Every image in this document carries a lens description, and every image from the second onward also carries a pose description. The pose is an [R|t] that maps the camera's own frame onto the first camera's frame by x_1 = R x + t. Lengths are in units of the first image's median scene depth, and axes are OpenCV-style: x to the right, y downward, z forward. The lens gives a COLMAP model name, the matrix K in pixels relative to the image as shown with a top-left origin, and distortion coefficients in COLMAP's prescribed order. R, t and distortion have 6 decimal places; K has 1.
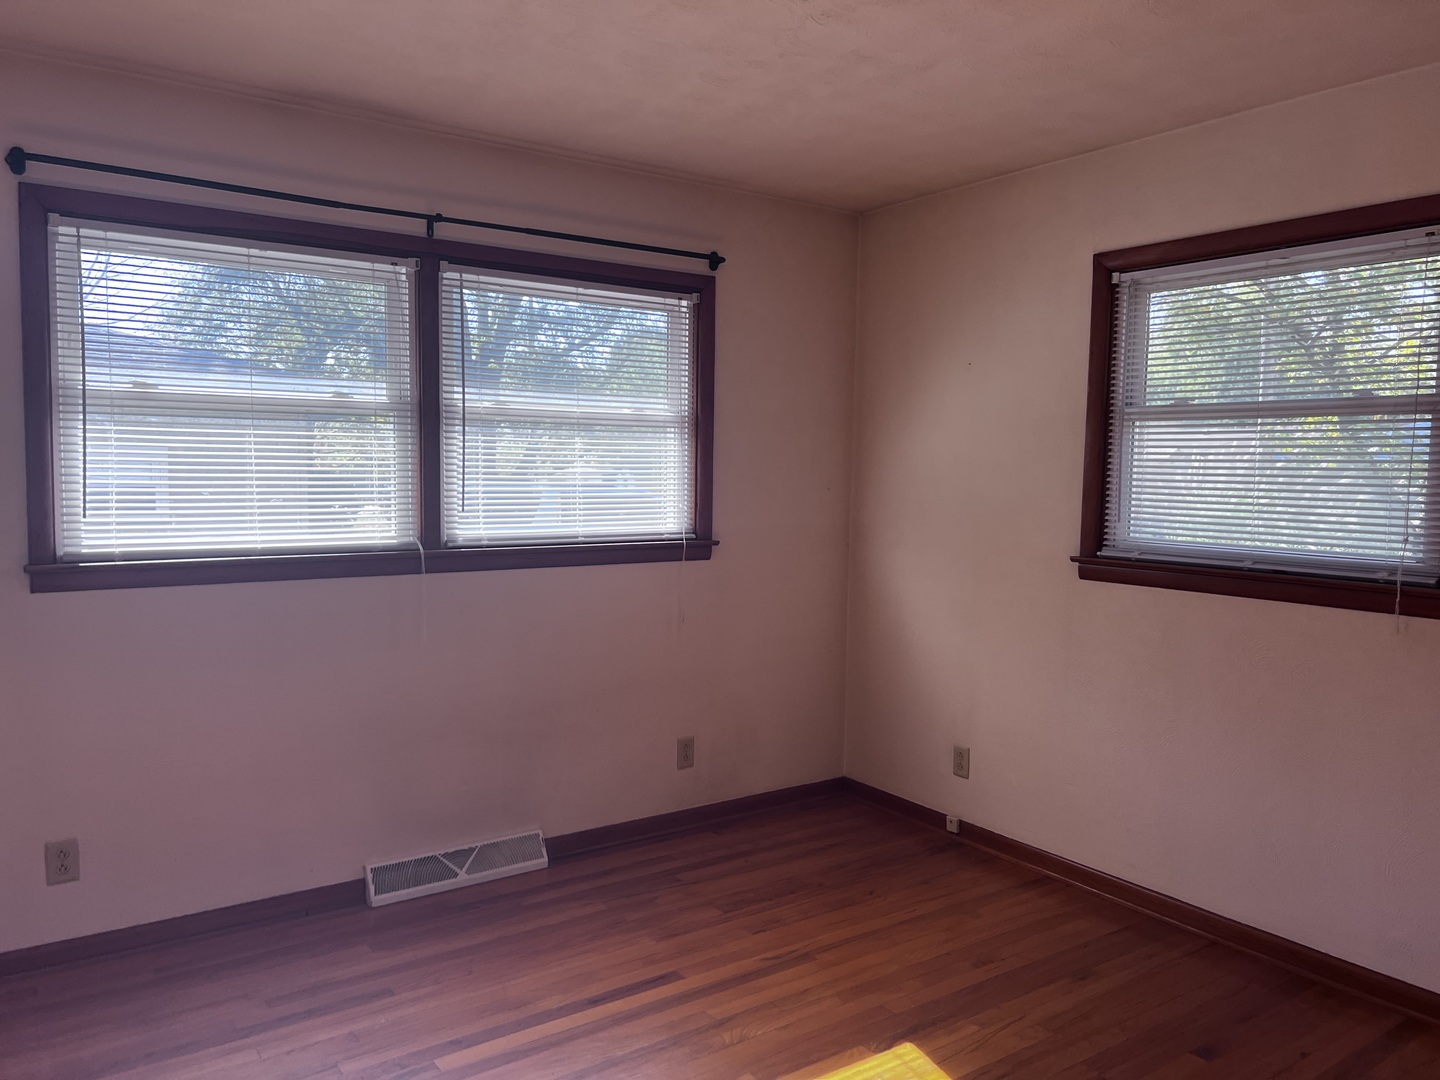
lens RADIAL K [[1080.8, 0, 716.6], [0, 1080.8, 552.9], [0, 0, 1]] dist [0.059183, -0.062698]
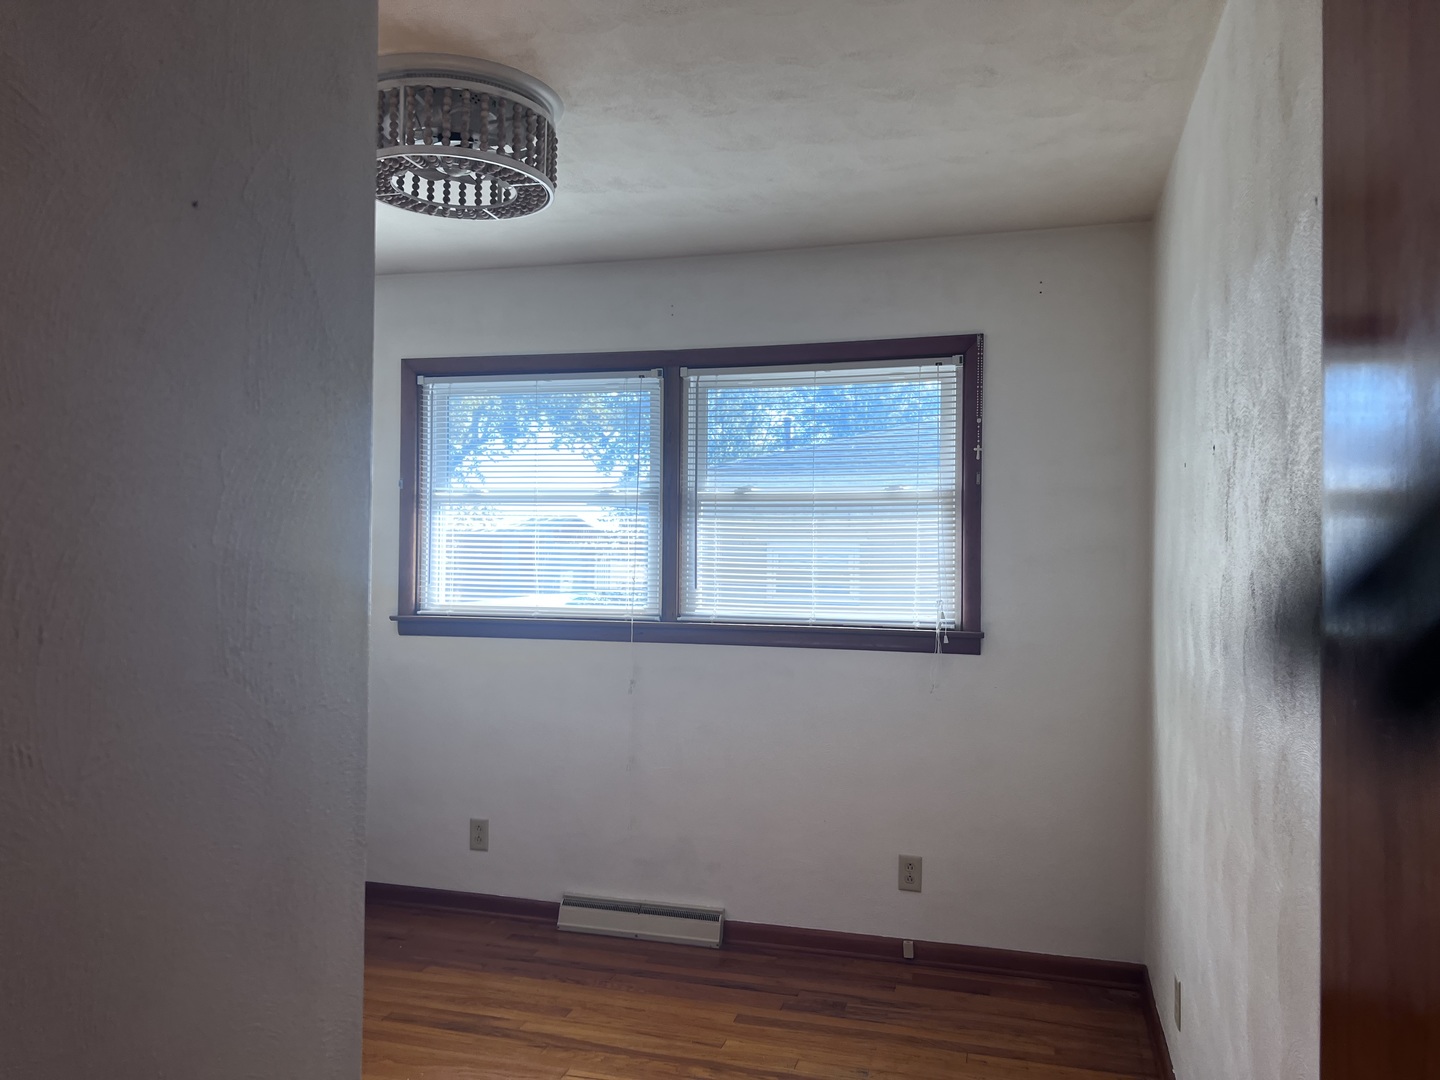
lens RADIAL K [[1080.8, 0, 725.1], [0, 1080.8, 539.2], [0, 0, 1]] dist [0.059183, -0.062698]
pose [[0.612045, -0.015866, -0.790664, 0.584283], [-0.064856, 0.995424, -0.070179, -0.012643], [0.788159, 0.094232, 0.608215, 0.324922]]
